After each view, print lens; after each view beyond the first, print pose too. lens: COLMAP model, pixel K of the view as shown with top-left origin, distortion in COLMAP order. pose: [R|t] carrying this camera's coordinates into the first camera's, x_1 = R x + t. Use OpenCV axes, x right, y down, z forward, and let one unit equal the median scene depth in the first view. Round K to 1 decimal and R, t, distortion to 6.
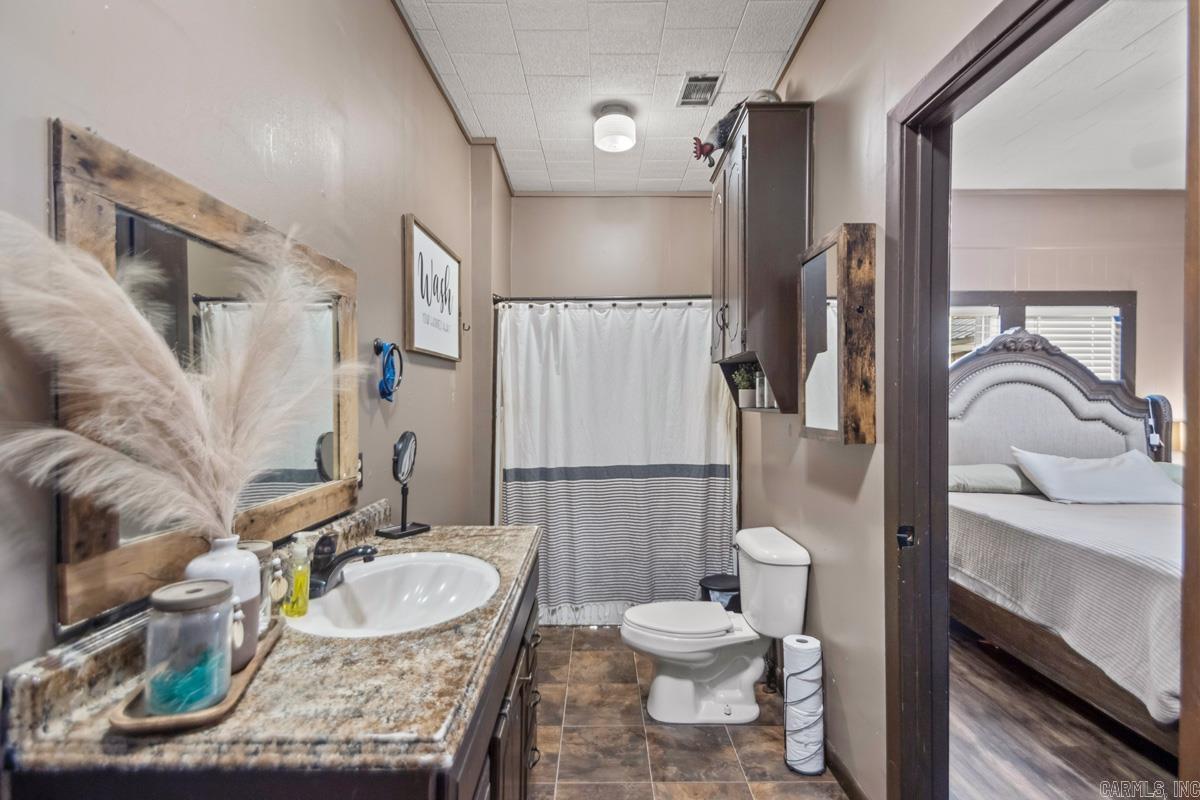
lens RADIAL K [[552.3, 0, 600.0], [0, 552.3, 400.0], [0, 0, 1]] dist [0.033654, -0.020476]
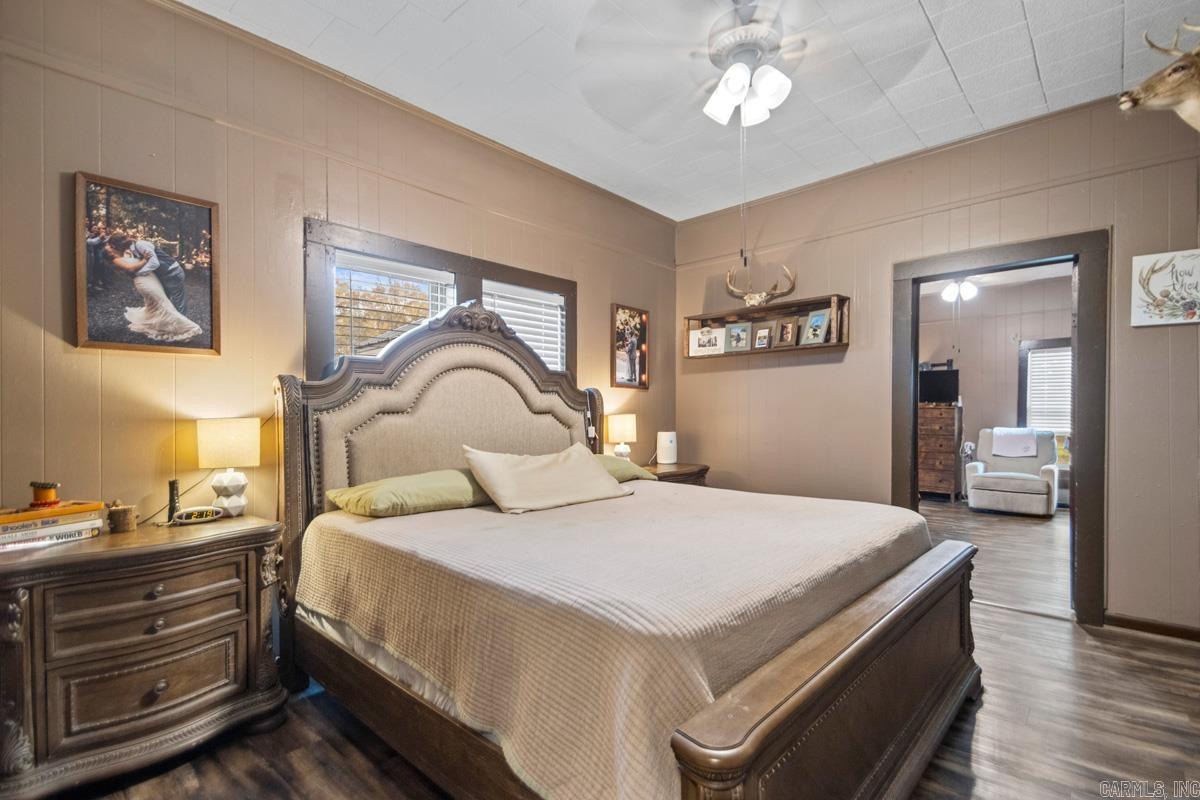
lens RADIAL K [[562.5, 0, 601.8], [0, 562.5, 408.9], [0, 0, 1]] dist [0.036526, 0.000063]
pose [[0.683189, -0.000333, 0.730241, 0.271057], [0.010358, 0.999904, -0.009235, 0.038145], [-0.730168, 0.013873, 0.683127, 0.300292]]
